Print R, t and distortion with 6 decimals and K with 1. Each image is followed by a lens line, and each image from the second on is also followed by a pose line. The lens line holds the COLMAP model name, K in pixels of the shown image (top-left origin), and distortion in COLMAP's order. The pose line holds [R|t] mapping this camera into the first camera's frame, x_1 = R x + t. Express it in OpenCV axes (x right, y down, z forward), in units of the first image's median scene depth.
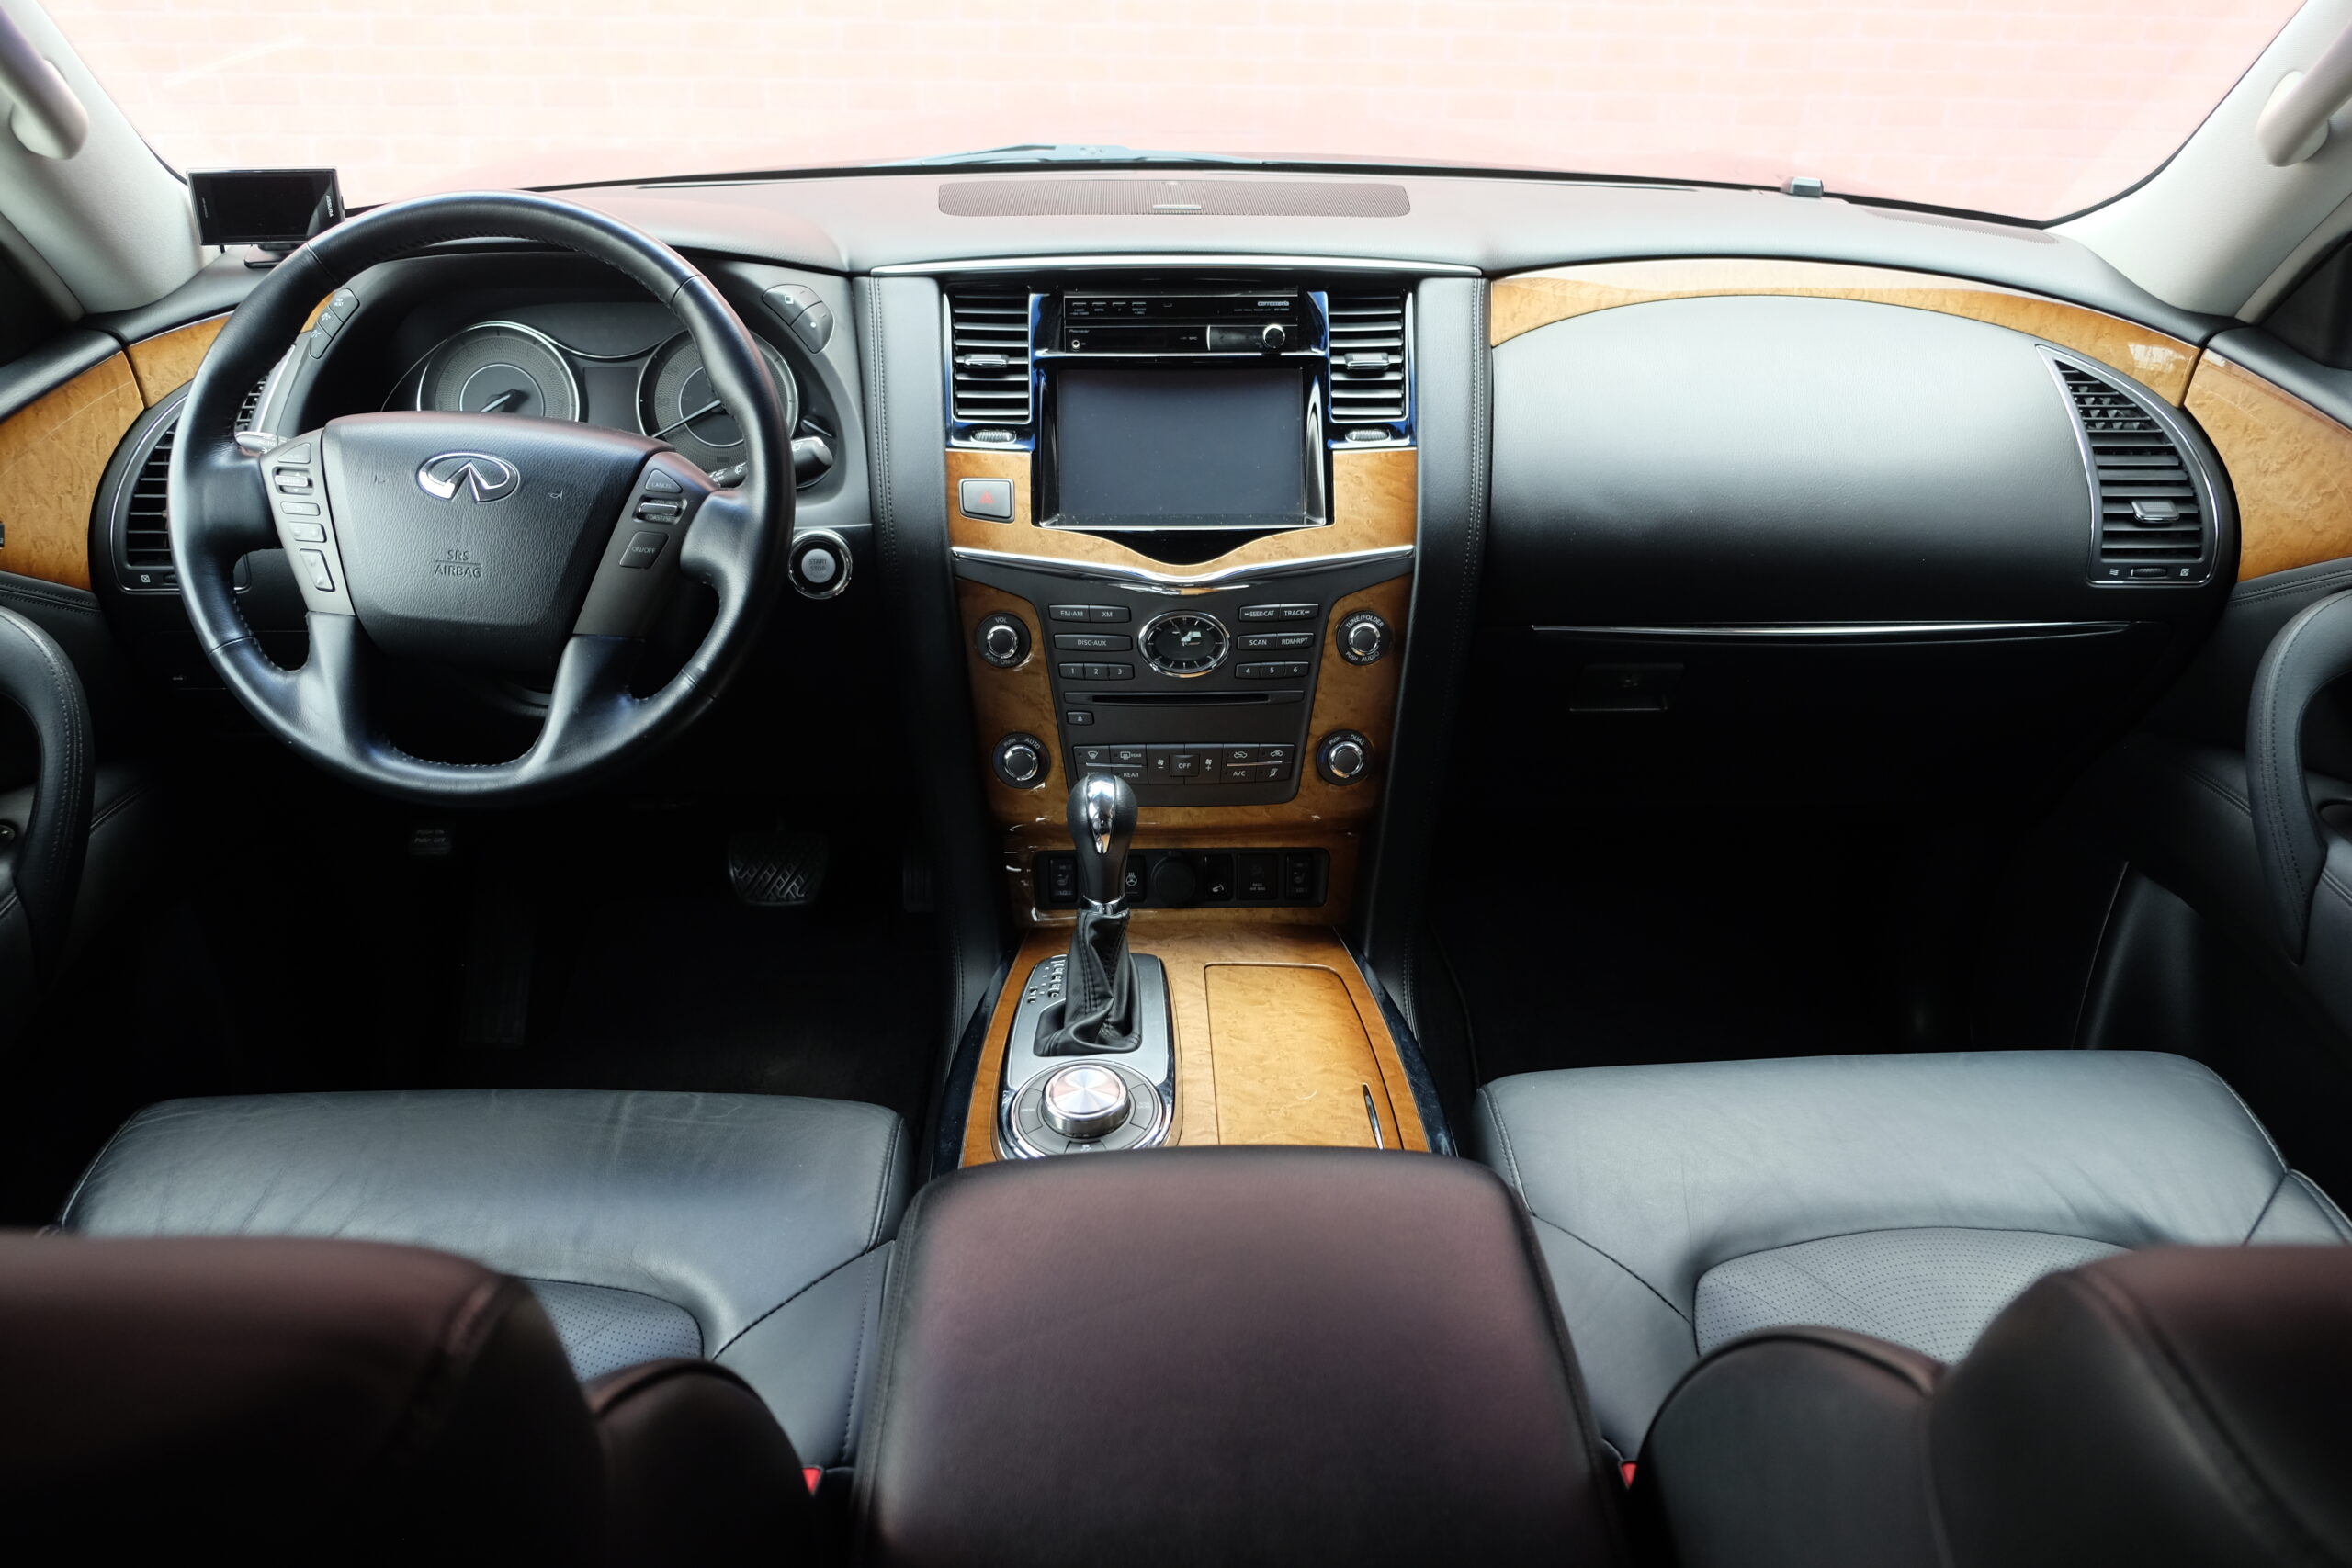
lens RADIAL K [[1839.5, 0, 1173.4], [0, 1839.5, 779.3], [0, 0, 1]] dist [-0.046378, 0.039457]
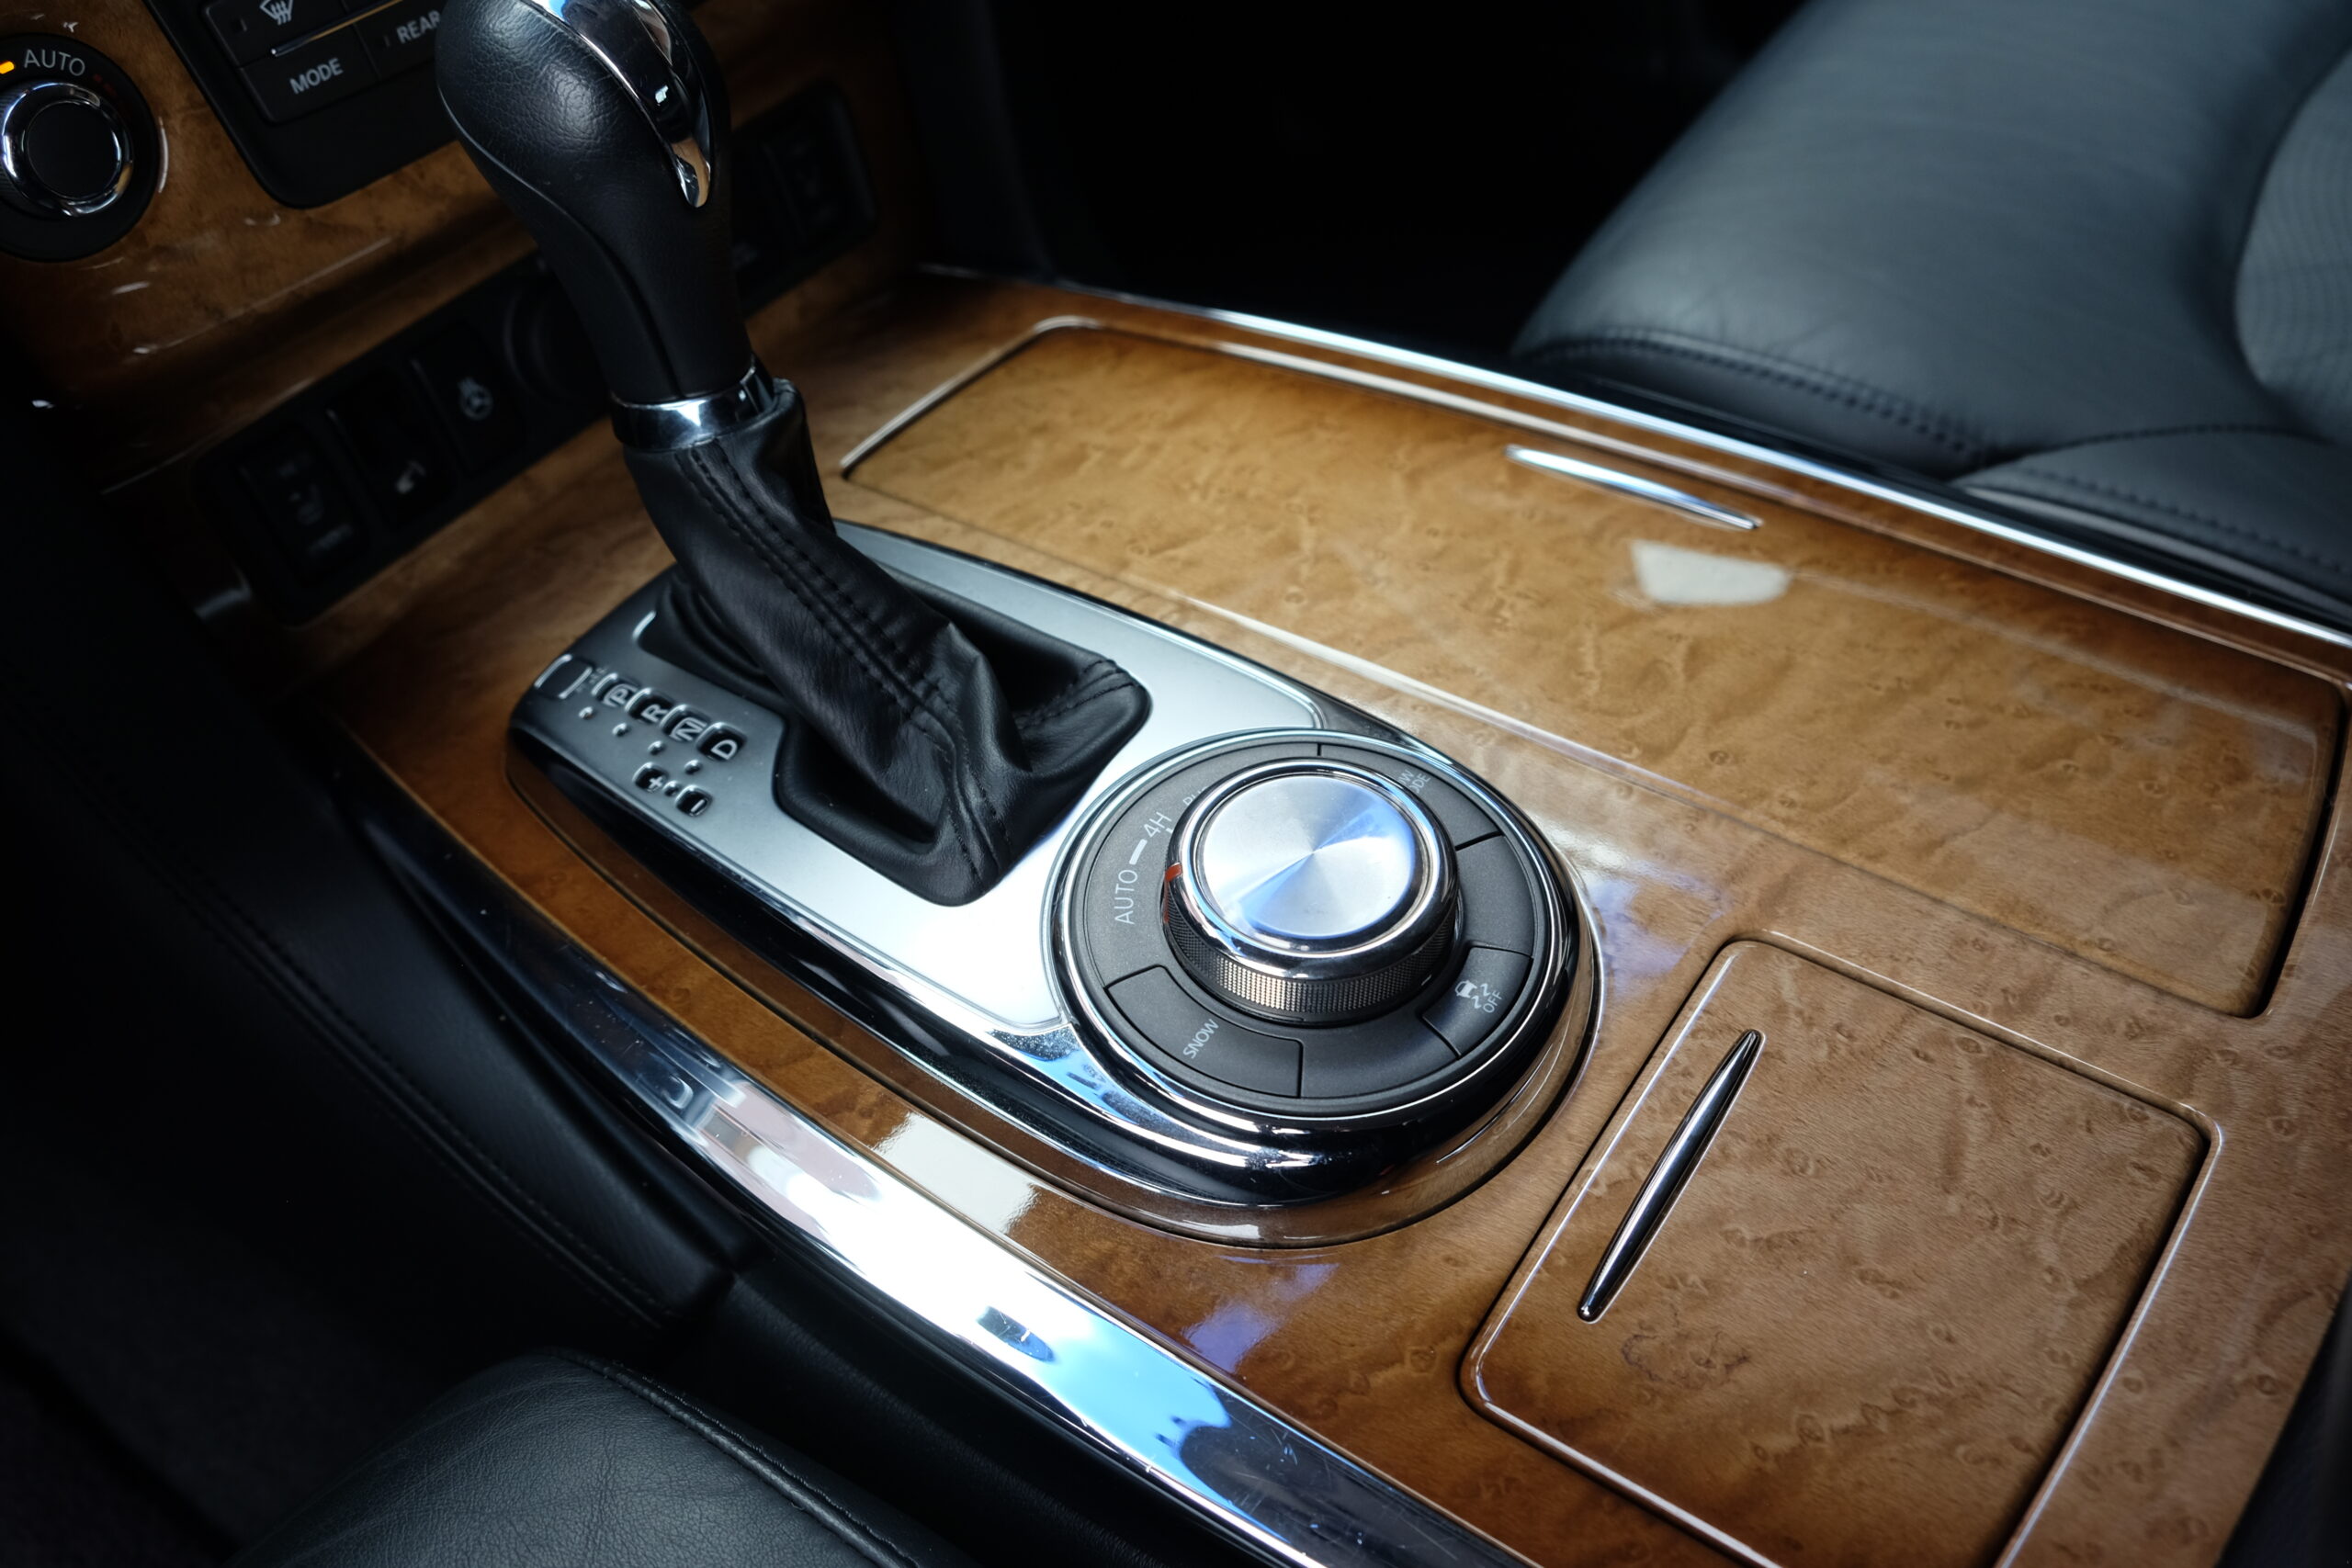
lens RADIAL K [[2069.8, 0, 1176.3], [0, 2069.8, 782.3], [0, 0, 1]] dist [-0.001485, -0.025318]
pose [[0.595916, -0.587635, 0.547329, -0.207122], [0.426269, 0.809089, 0.404562, 0.013592], [-0.680572, -0.007775, 0.732640, 0.676336]]
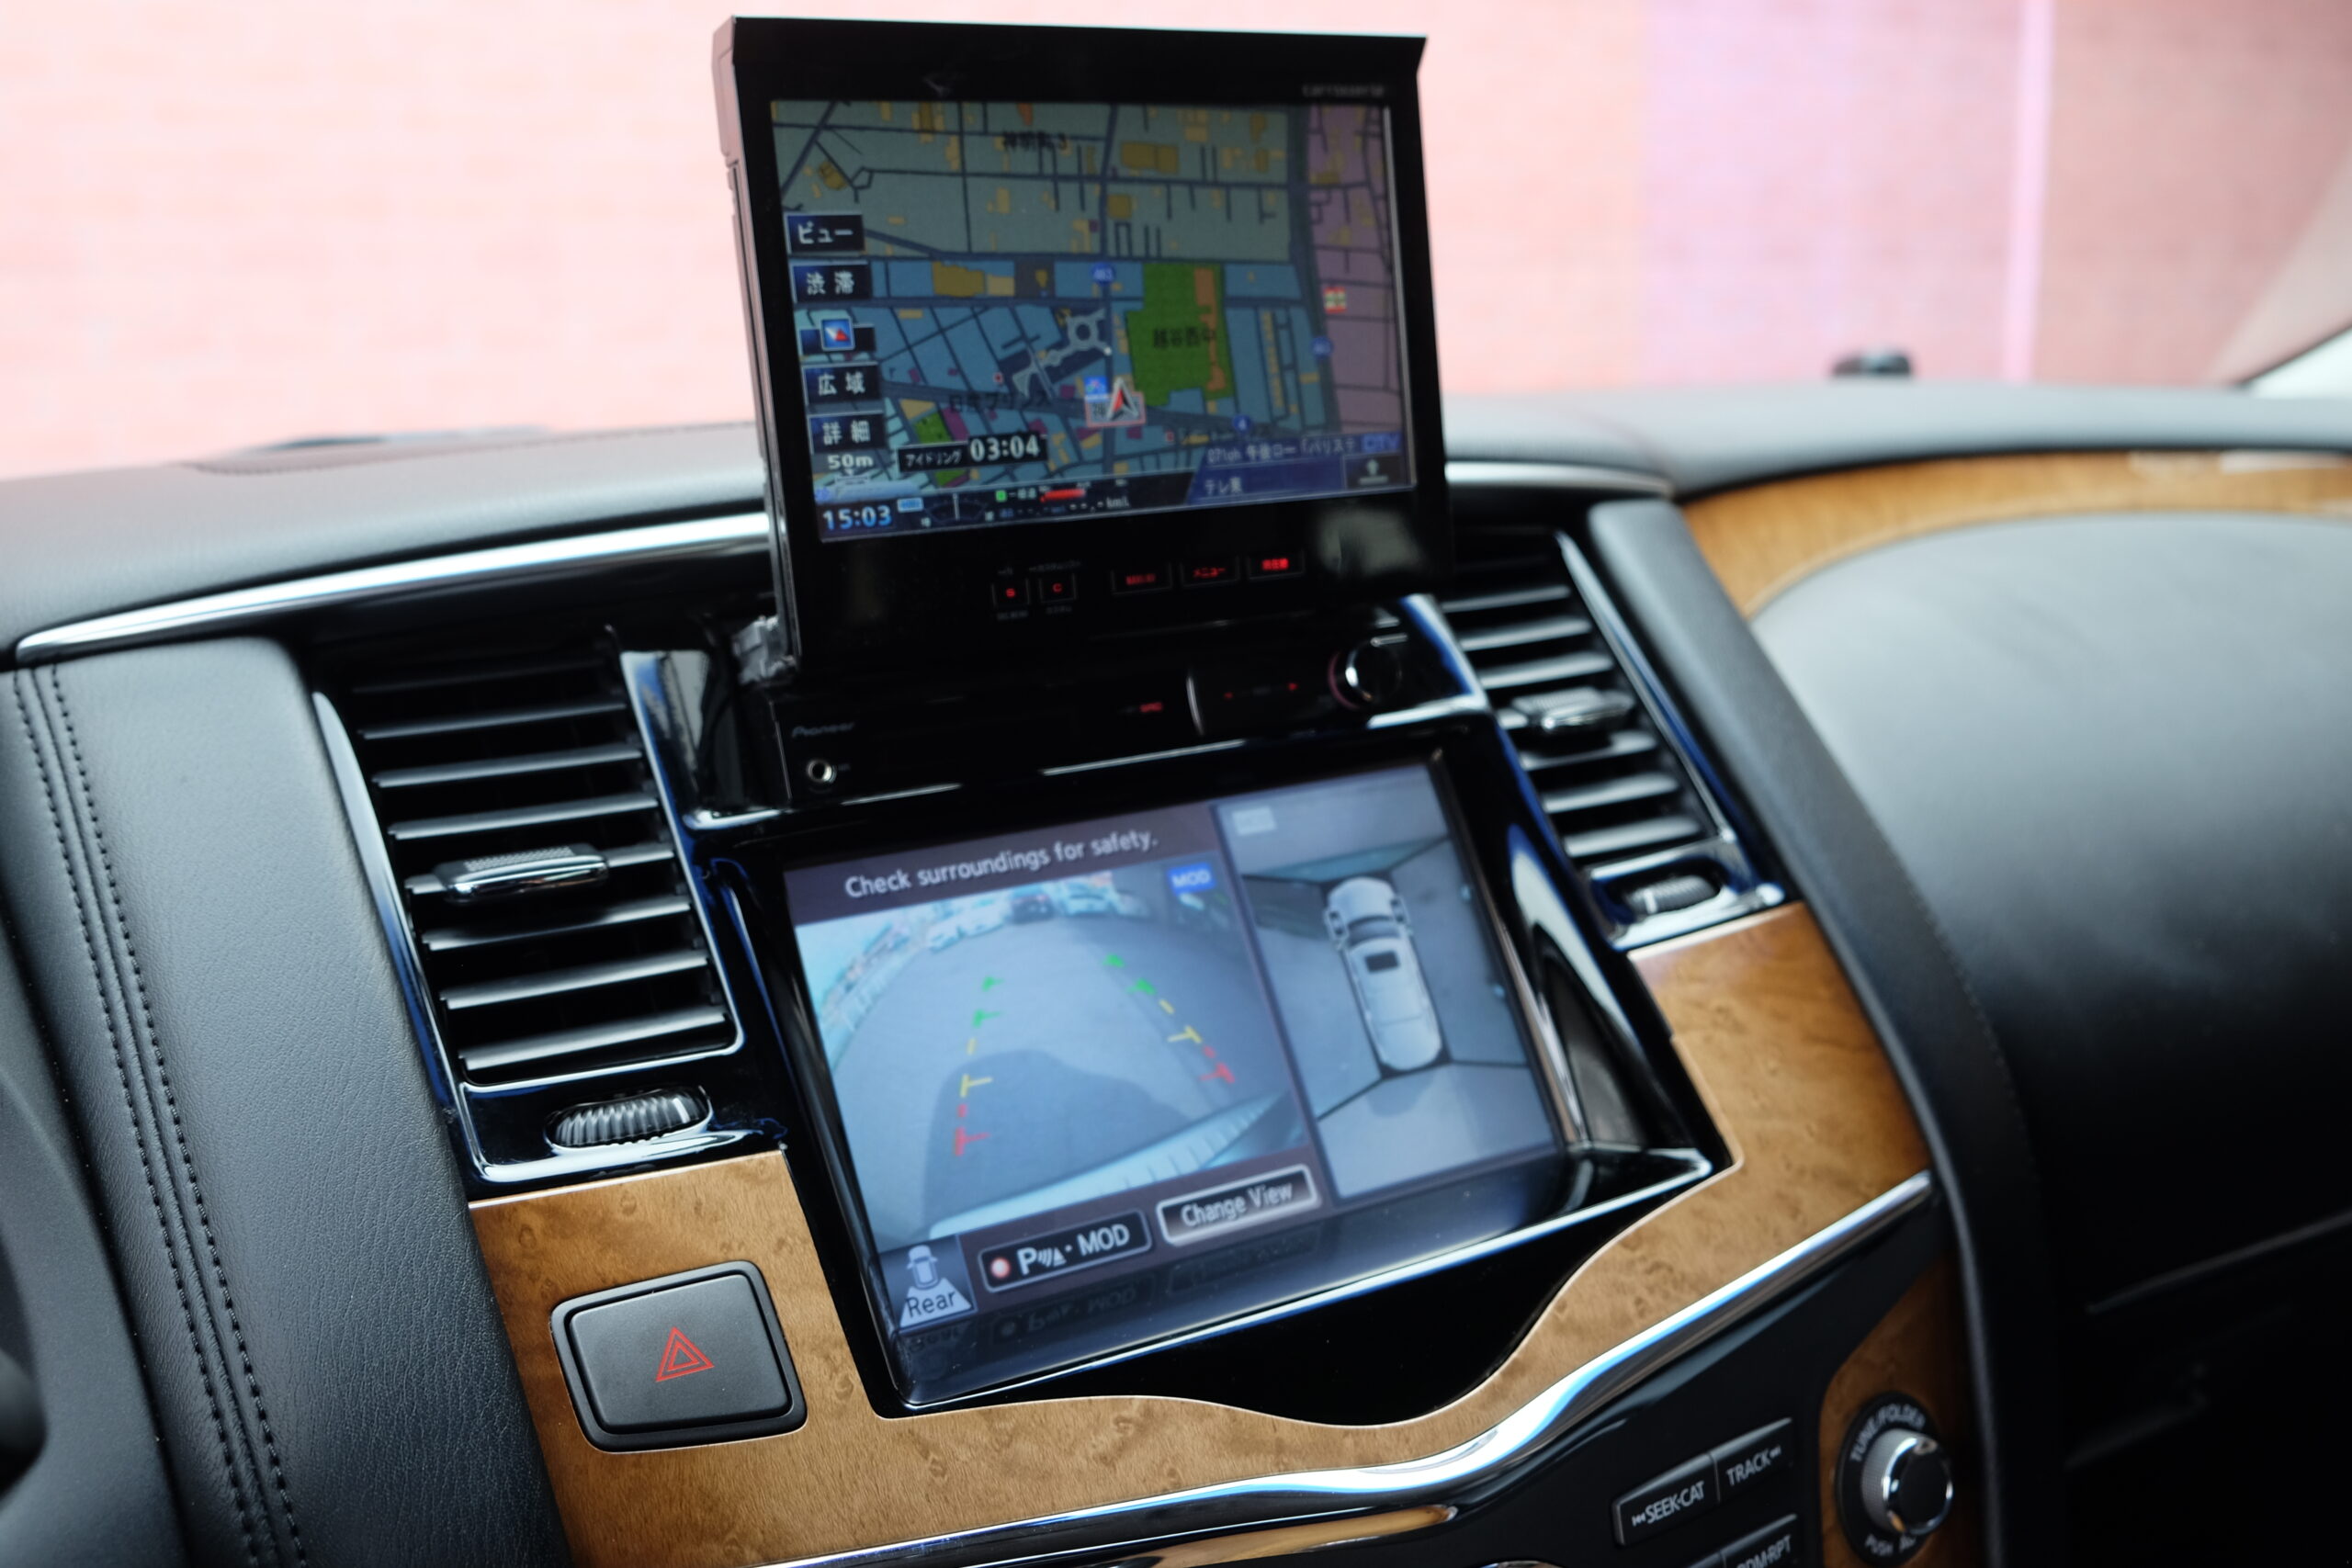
lens RADIAL K [[2069.8, 0, 1178.8], [0, 2069.8, 779.3], [0, 0, 1]] dist [-0.001485, -0.025318]
pose [[0.889009, -0.140225, 0.435891, -0.153485], [0.262932, 0.935696, -0.235244, -0.140630], [-0.374874, 0.323744, 0.868711, 0.685976]]
